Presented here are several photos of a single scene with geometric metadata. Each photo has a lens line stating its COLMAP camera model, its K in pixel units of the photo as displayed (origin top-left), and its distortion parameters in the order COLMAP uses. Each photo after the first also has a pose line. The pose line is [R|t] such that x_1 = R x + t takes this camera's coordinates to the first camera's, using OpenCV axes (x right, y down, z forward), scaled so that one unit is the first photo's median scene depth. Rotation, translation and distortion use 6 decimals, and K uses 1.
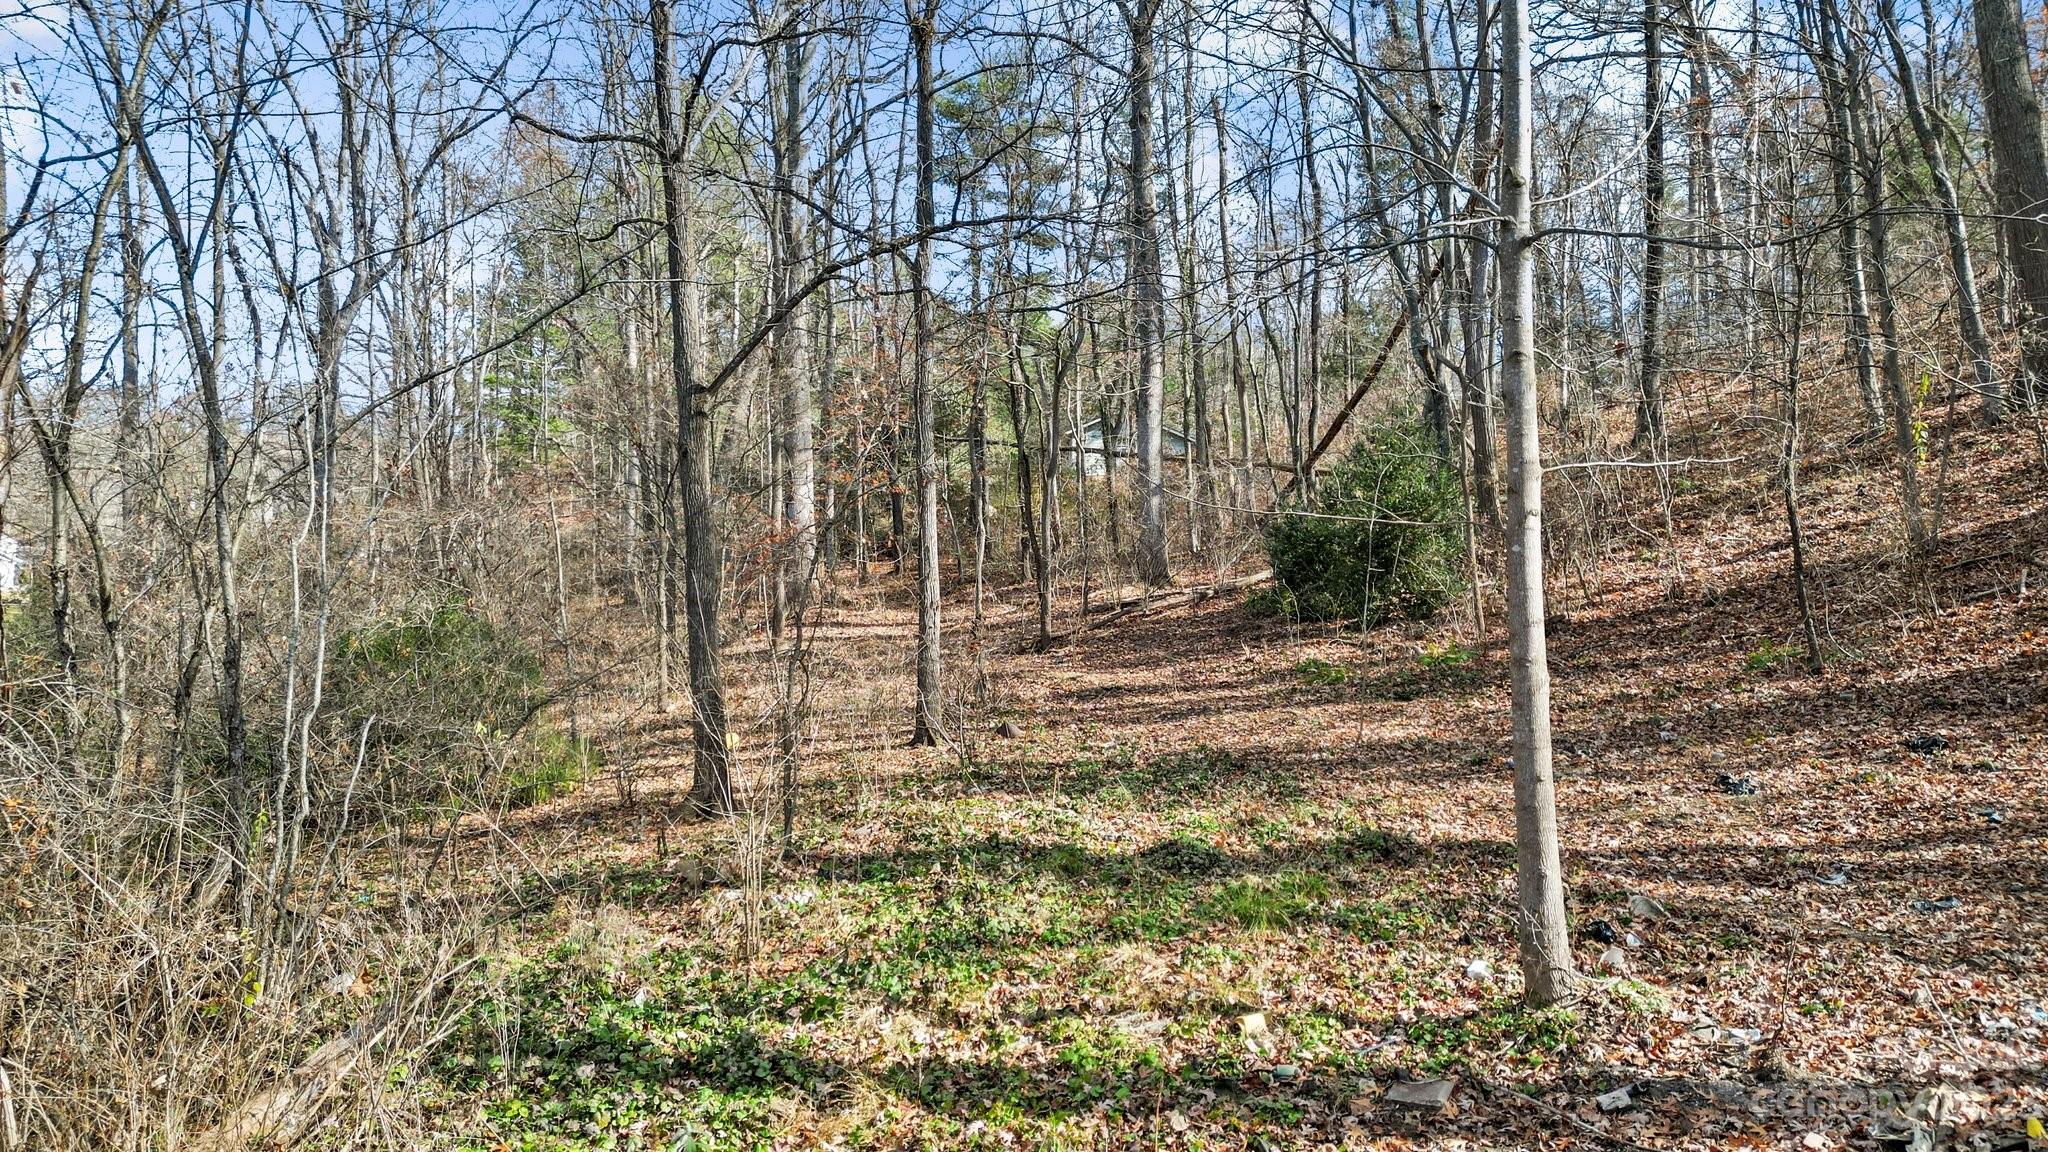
lens RADIAL K [[1430.6, 0, 1020.0], [0, 1430.6, 576.4], [0, 0, 1]] dist [0.106866, -0.107273]
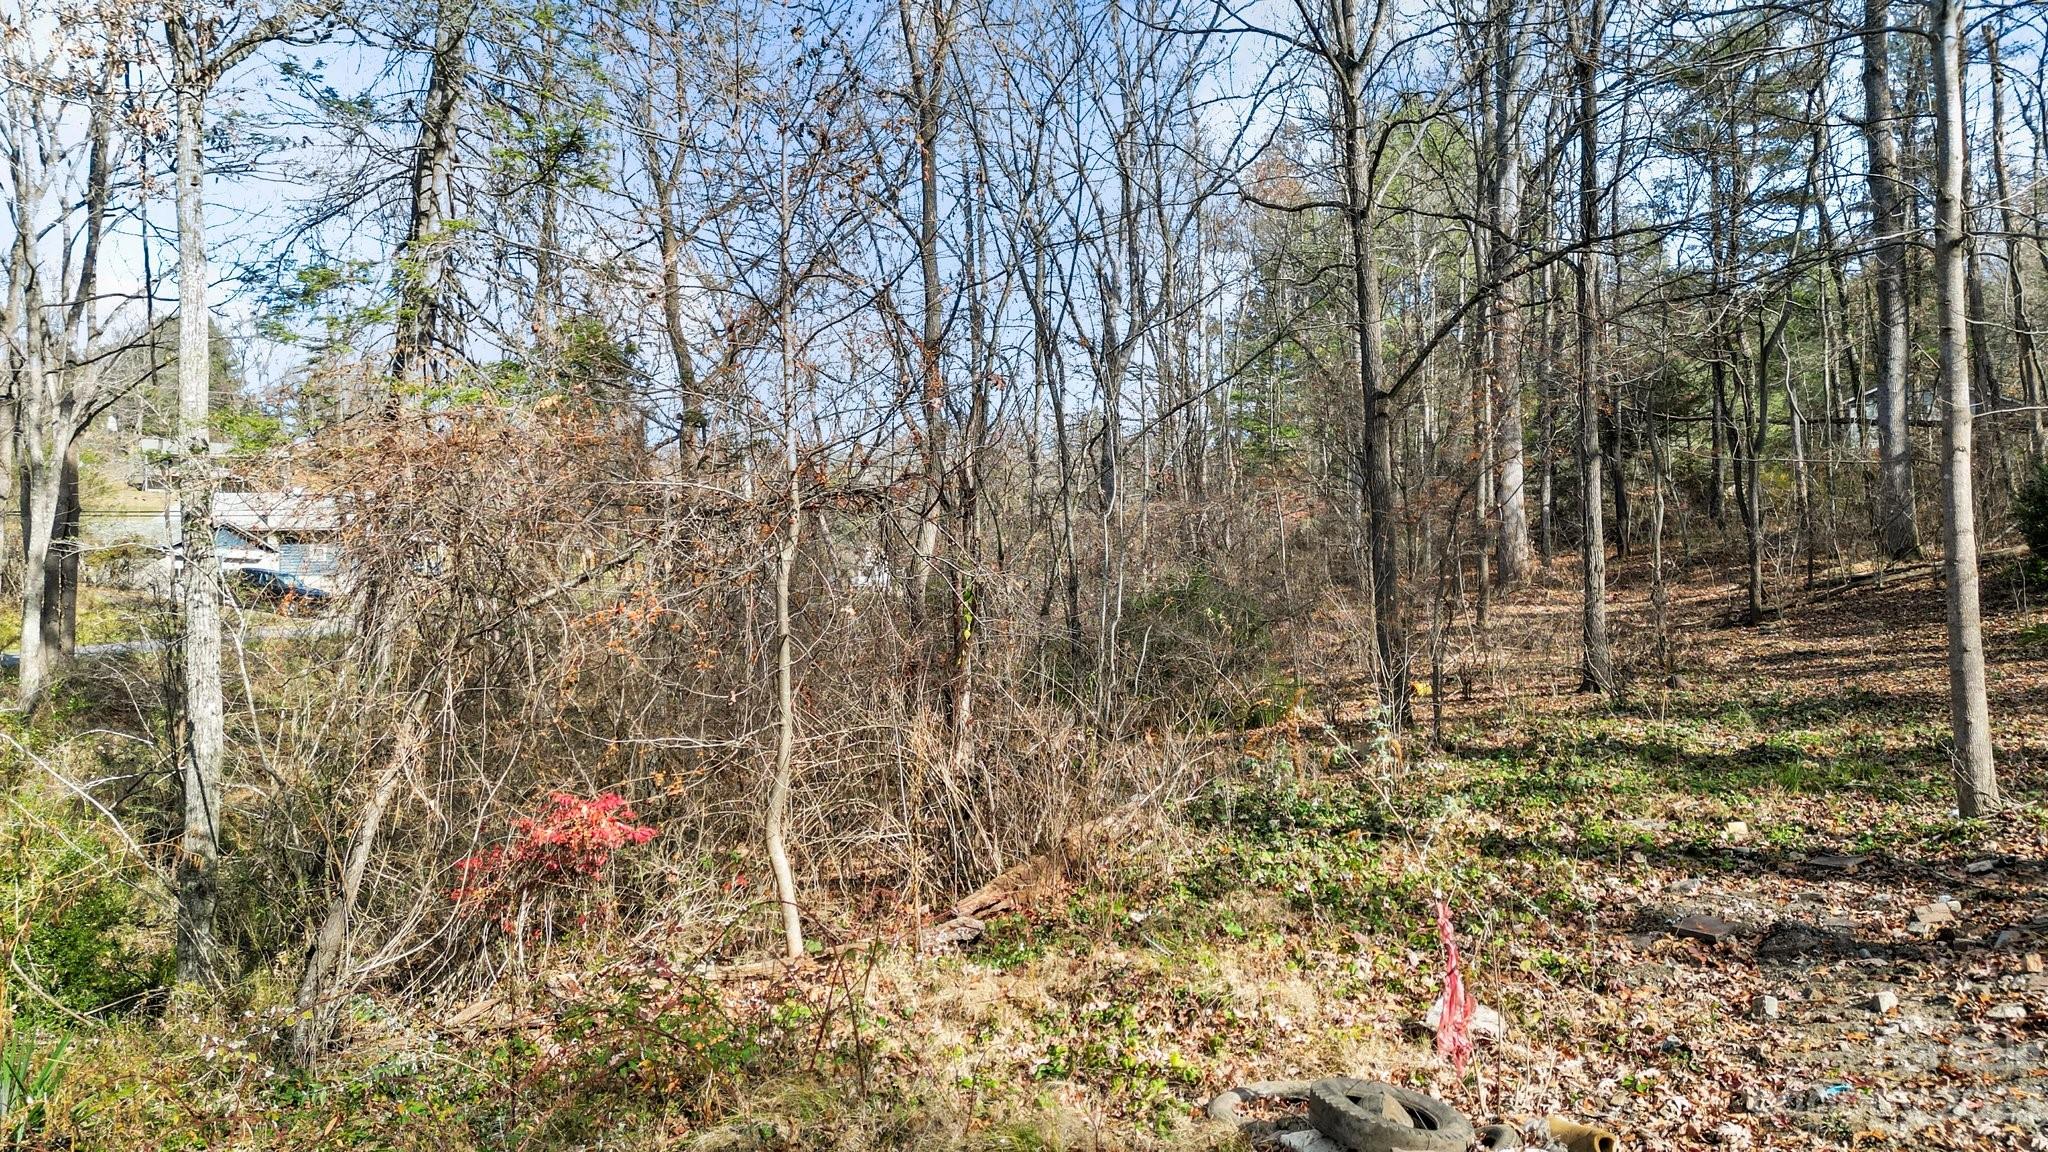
lens RADIAL K [[1430.6, 0, 1020.0], [0, 1430.6, 576.4], [0, 0, 1]] dist [0.106866, -0.107273]
pose [[0.875176, -0.011932, -0.483658, 0.057468], [0.011441, 0.999927, -0.003967, 0.015764], [0.483670, -0.002061, 0.875248, -0.134446]]
